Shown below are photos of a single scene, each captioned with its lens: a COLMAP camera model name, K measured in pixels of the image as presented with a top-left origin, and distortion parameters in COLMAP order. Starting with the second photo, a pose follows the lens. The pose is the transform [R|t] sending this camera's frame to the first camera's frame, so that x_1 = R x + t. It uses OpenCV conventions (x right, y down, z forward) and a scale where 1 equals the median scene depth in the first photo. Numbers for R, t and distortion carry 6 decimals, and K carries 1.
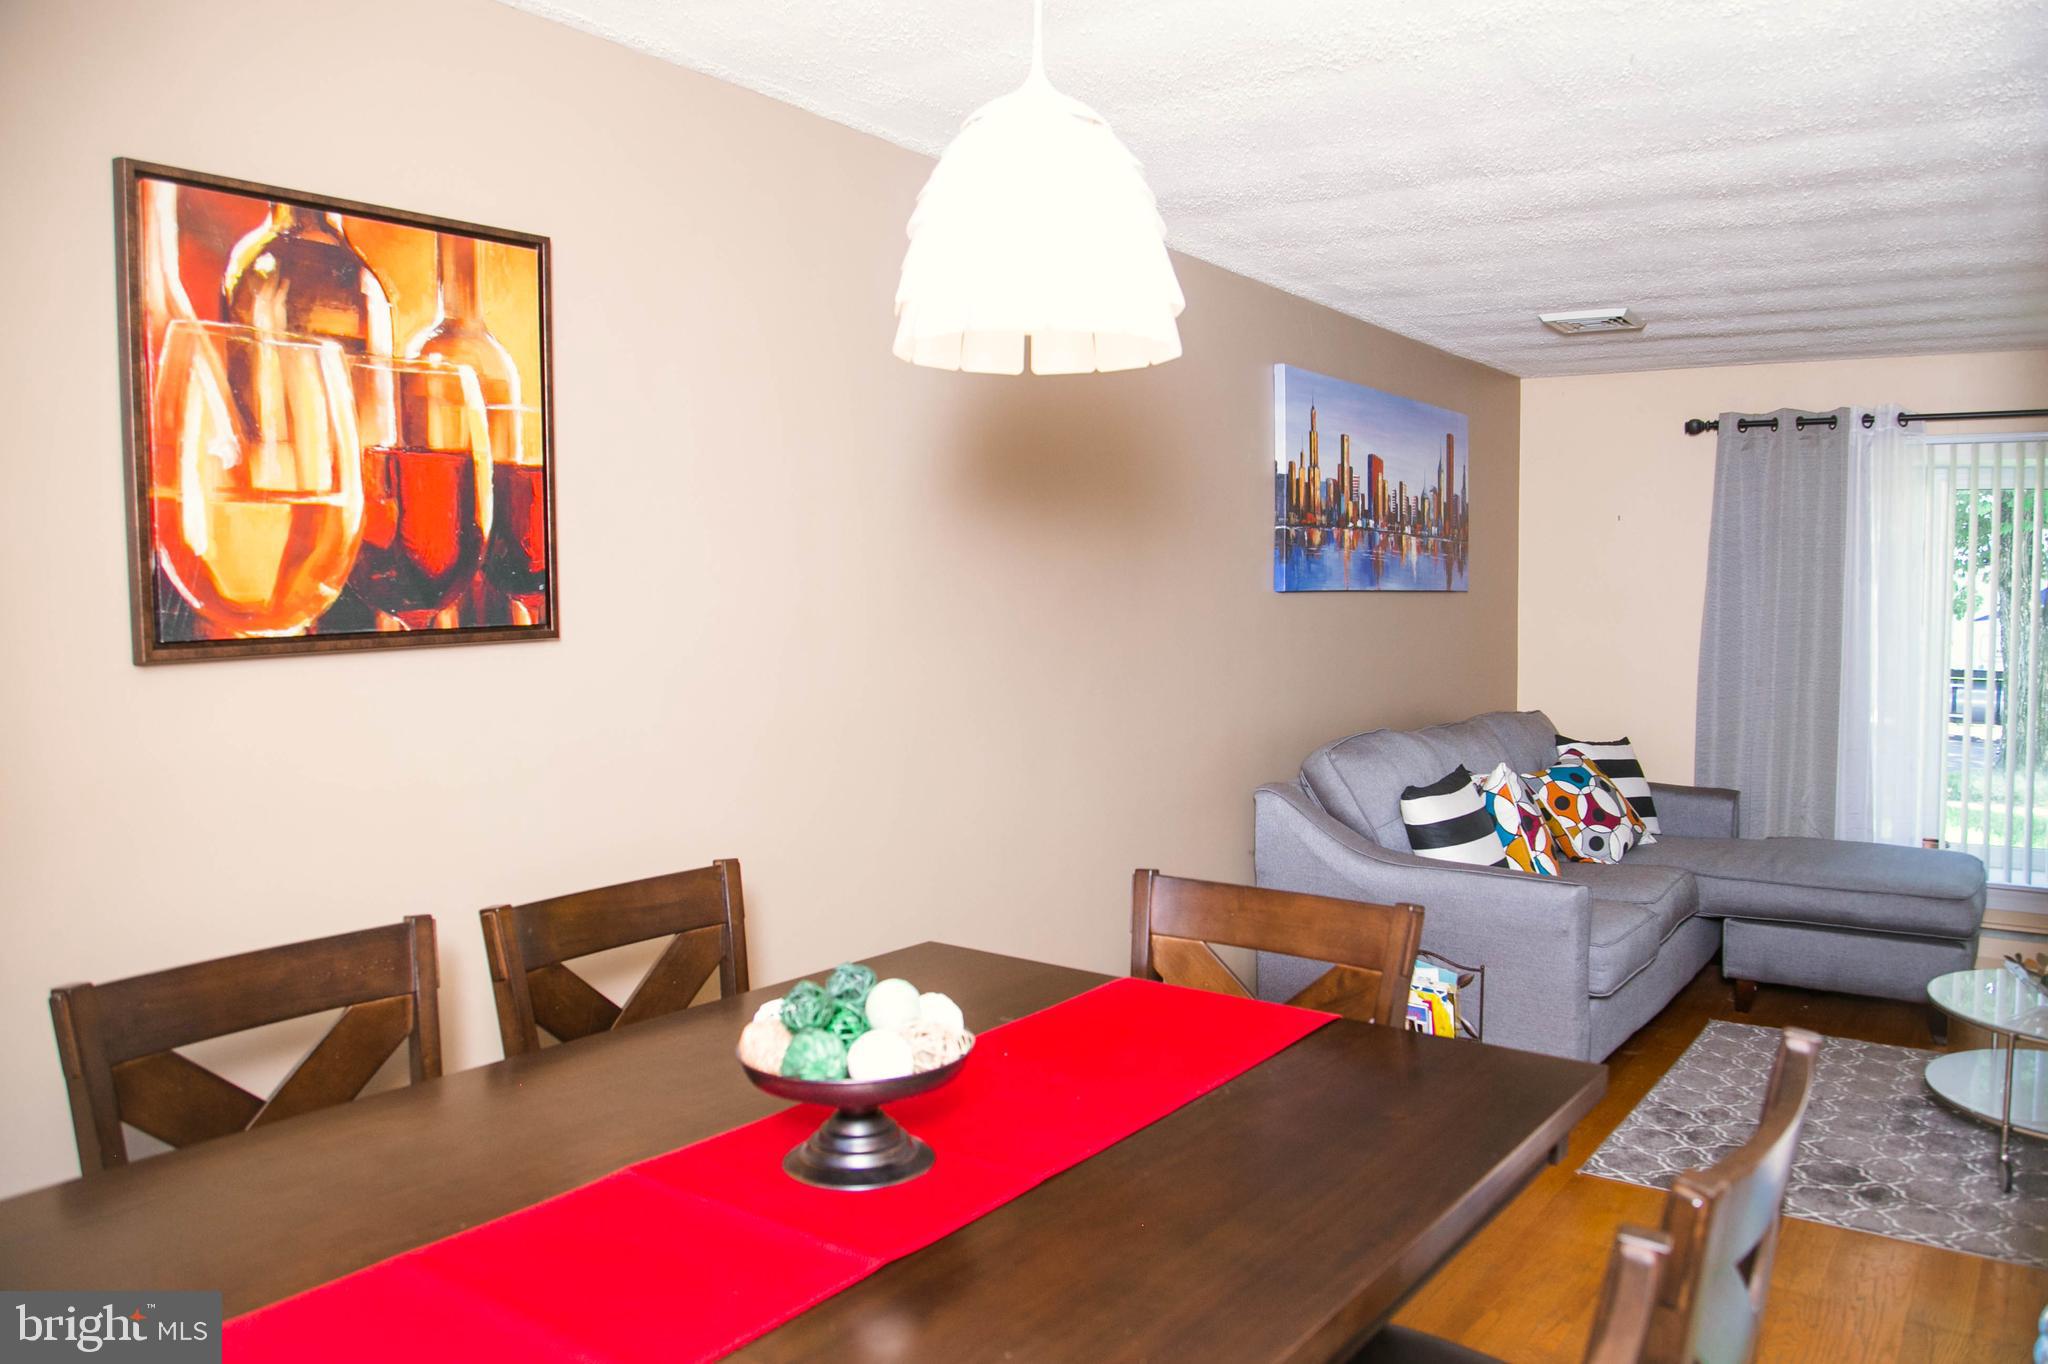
lens RADIAL K [[1514.4, 0, 1032.2], [0, 1514.4, 679.4], [0, 0, 1]] dist [-0.096498, 0.042930]
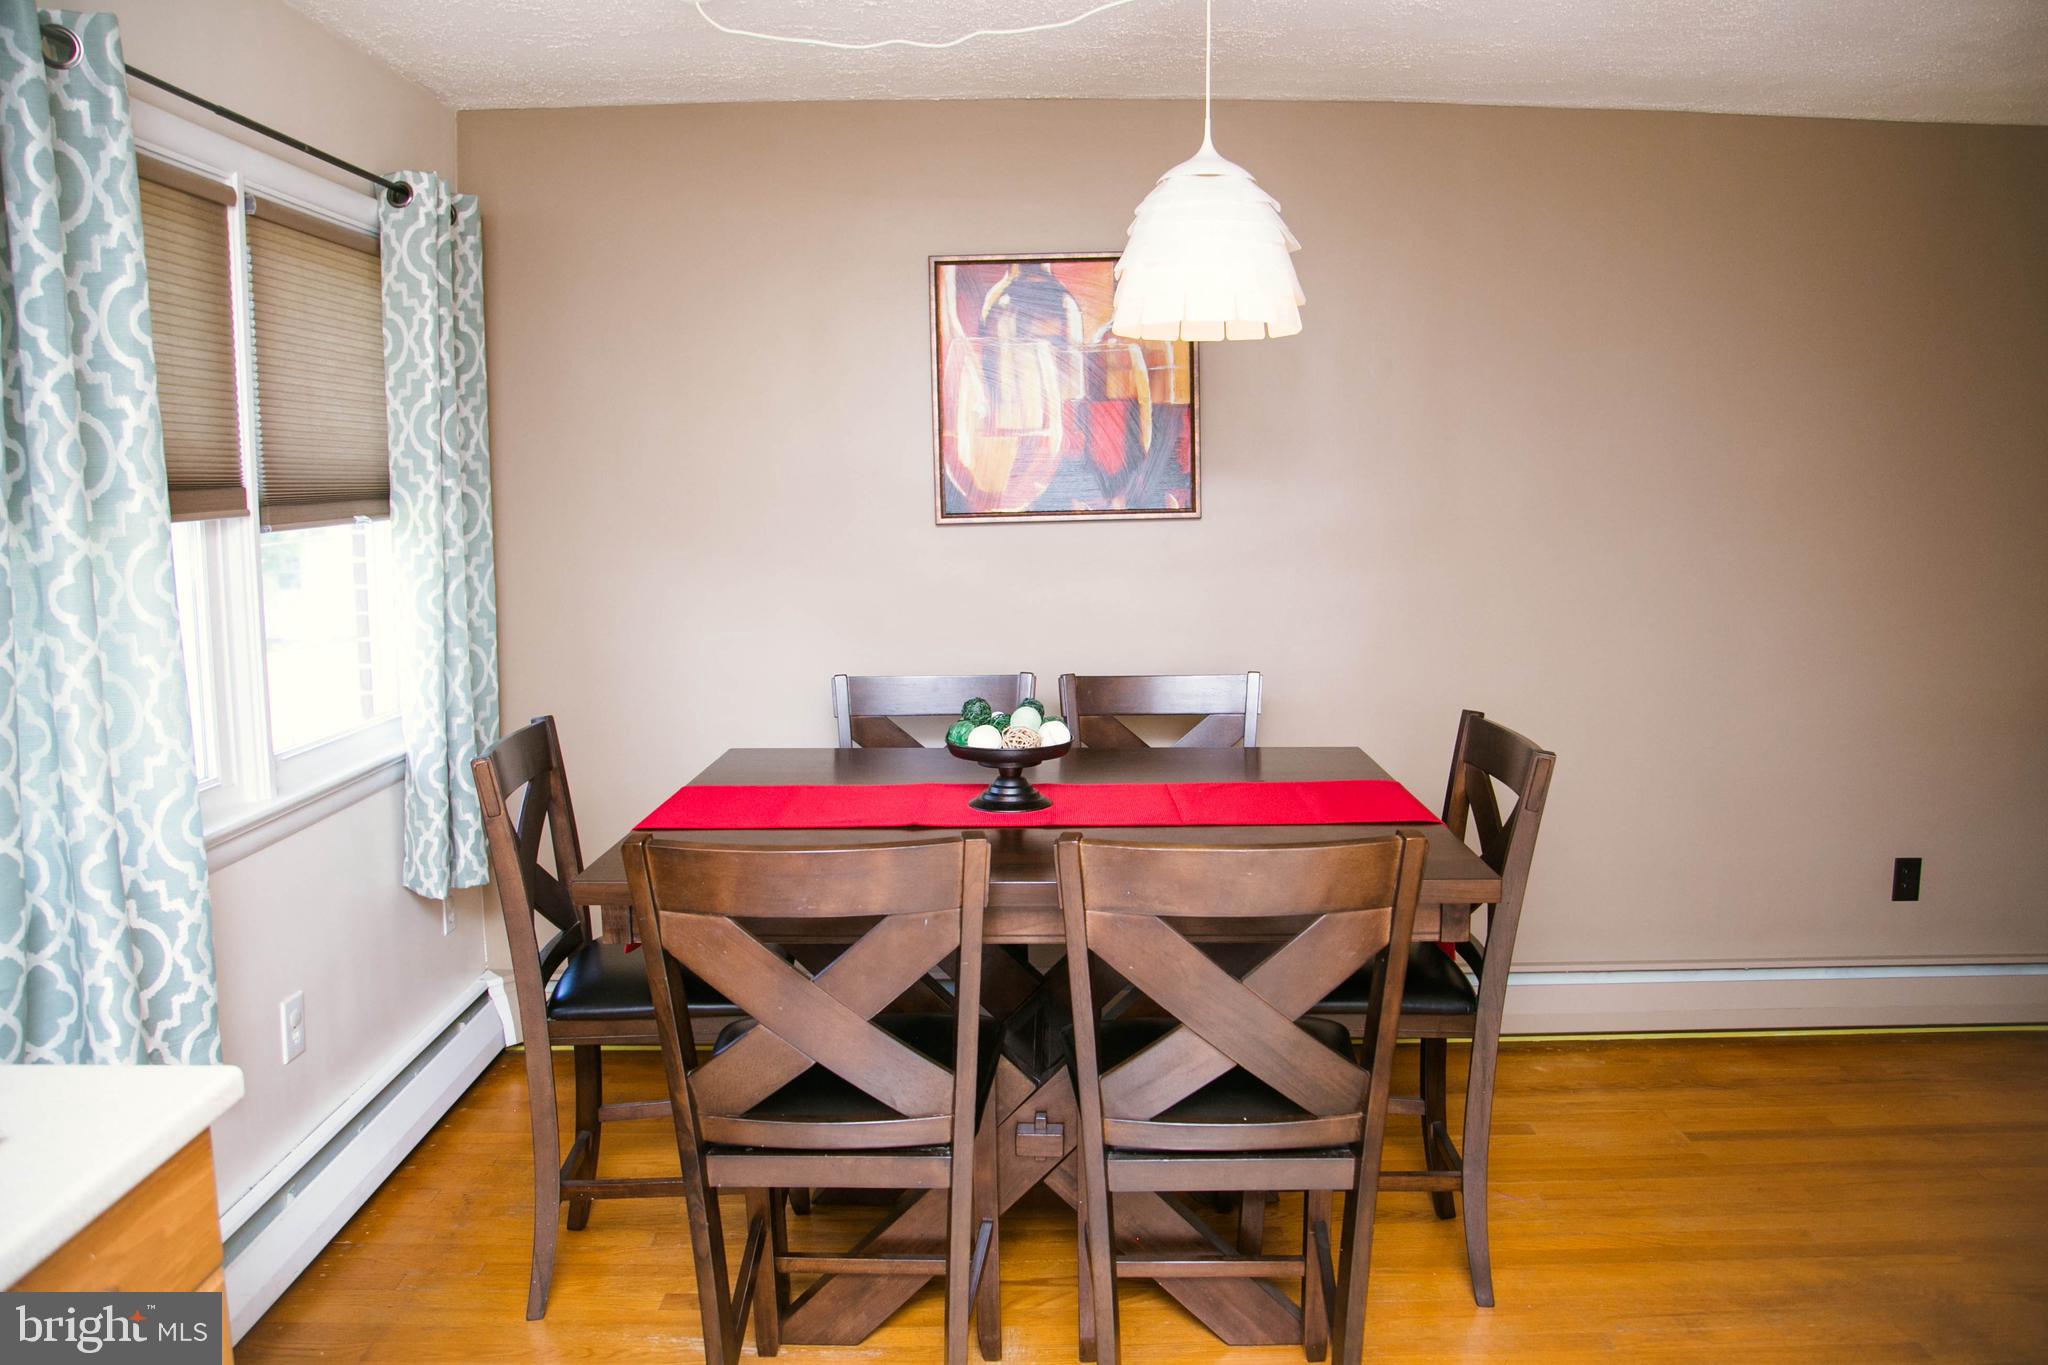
lens RADIAL K [[1514.4, 0, 1015.4], [0, 1514.4, 682.5], [0, 0, 1]] dist [-0.096498, 0.042930]
pose [[0.583017, 0.105306, -0.805606, 0.935101], [-0.042330, 0.994155, 0.099318, -0.006616], [0.811356, -0.023803, 0.584067, -0.049090]]
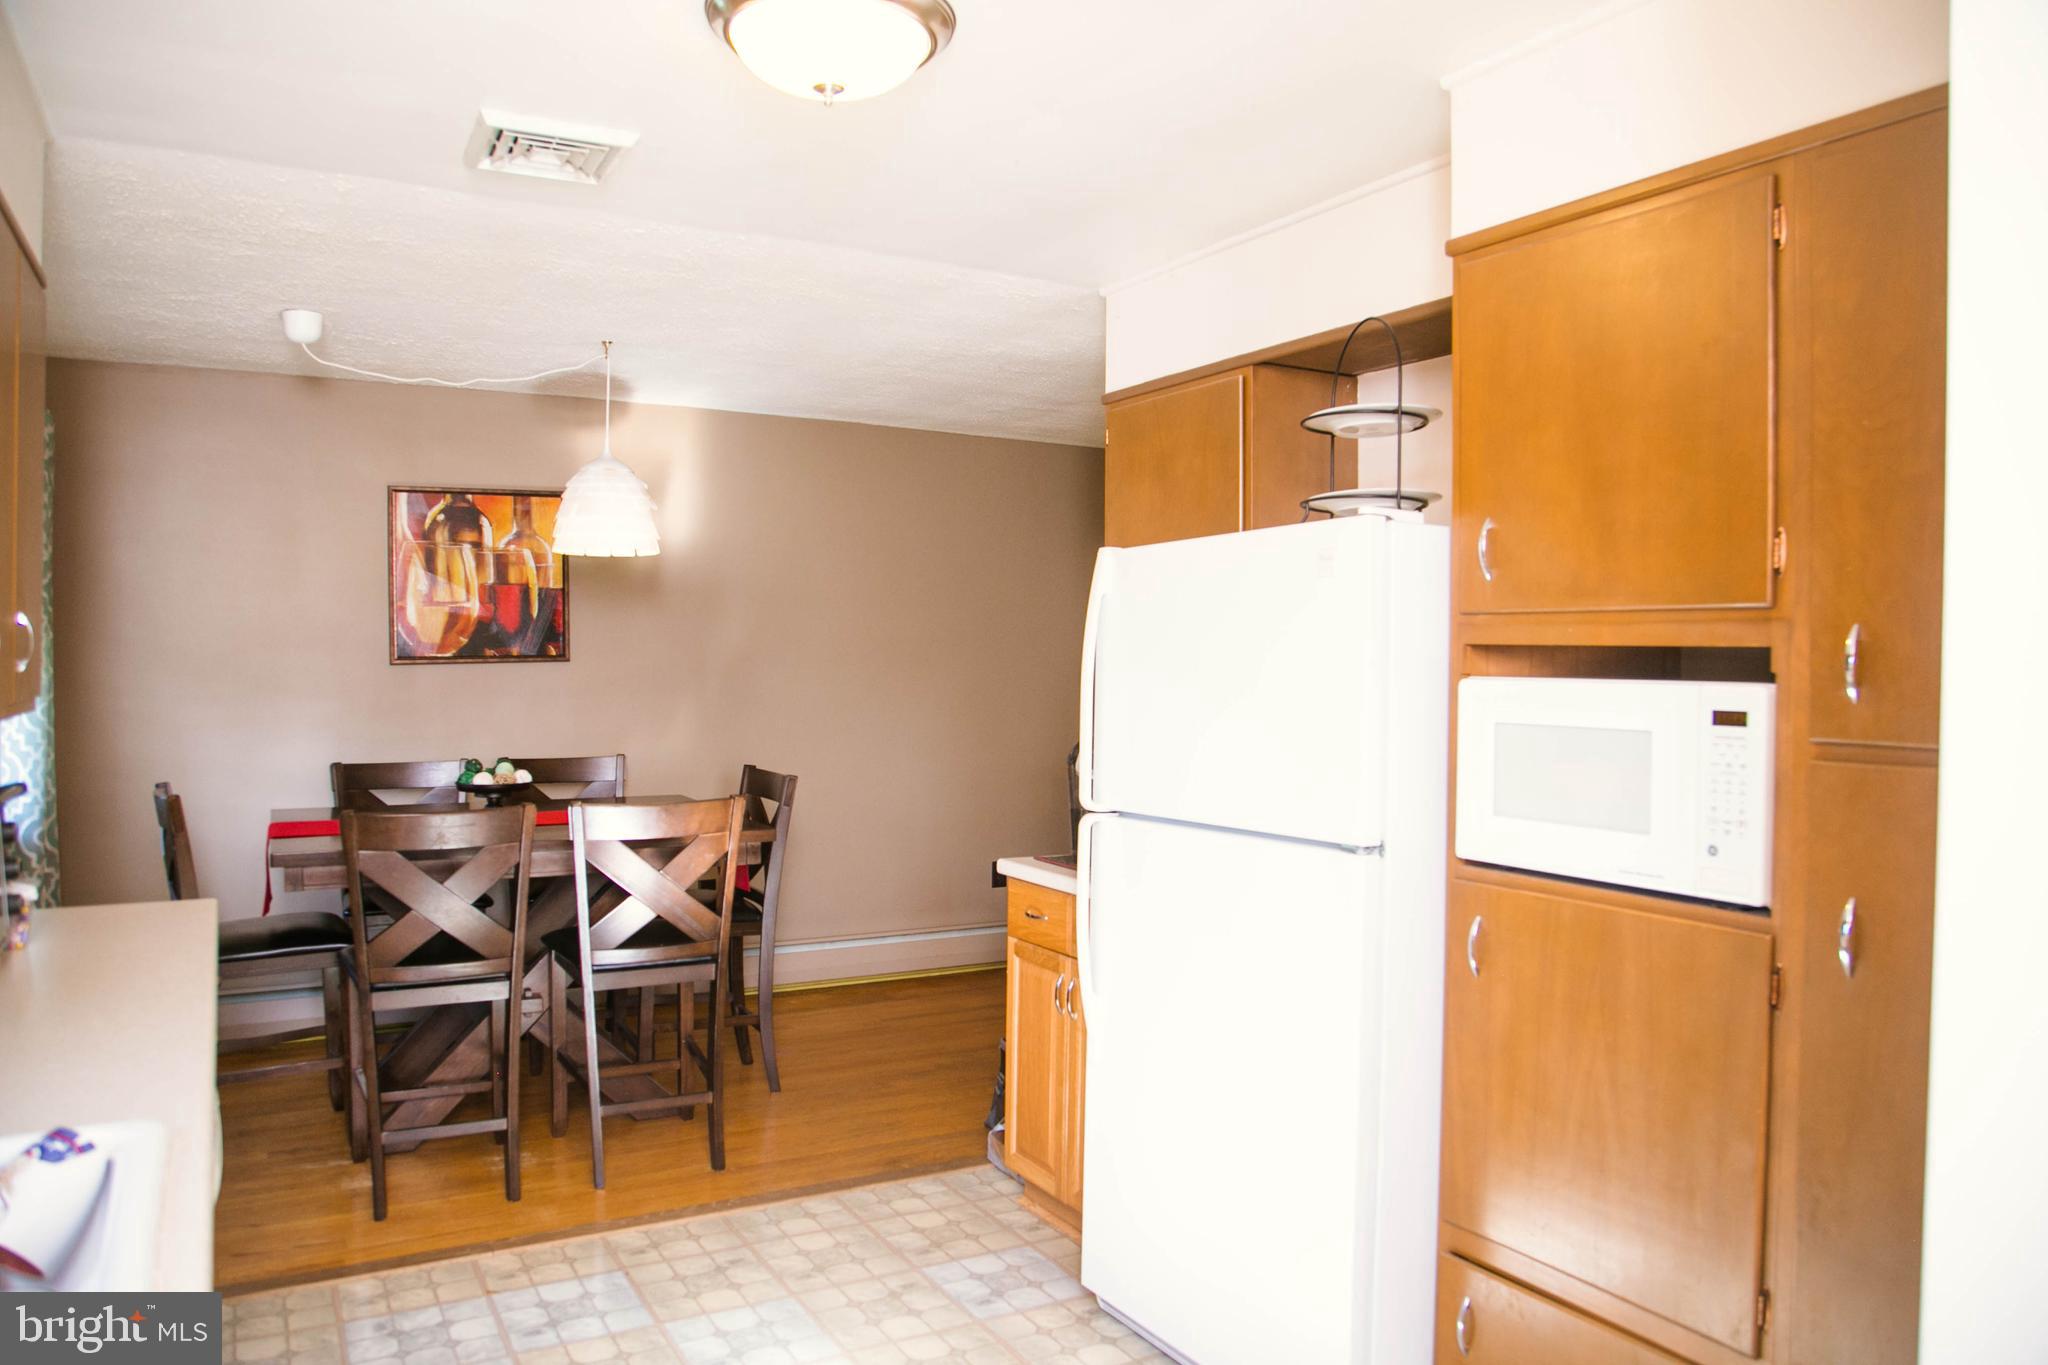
lens RADIAL K [[1514.4, 0, 1013.0], [0, 1514.4, 682.3], [0, 0, 1]] dist [-0.096498, 0.042930]
pose [[0.904041, 0.011058, -0.427303, 1.511984], [-0.028932, 0.998956, -0.035358, 0.079895], [0.426466, 0.044328, 0.903417, -0.952704]]
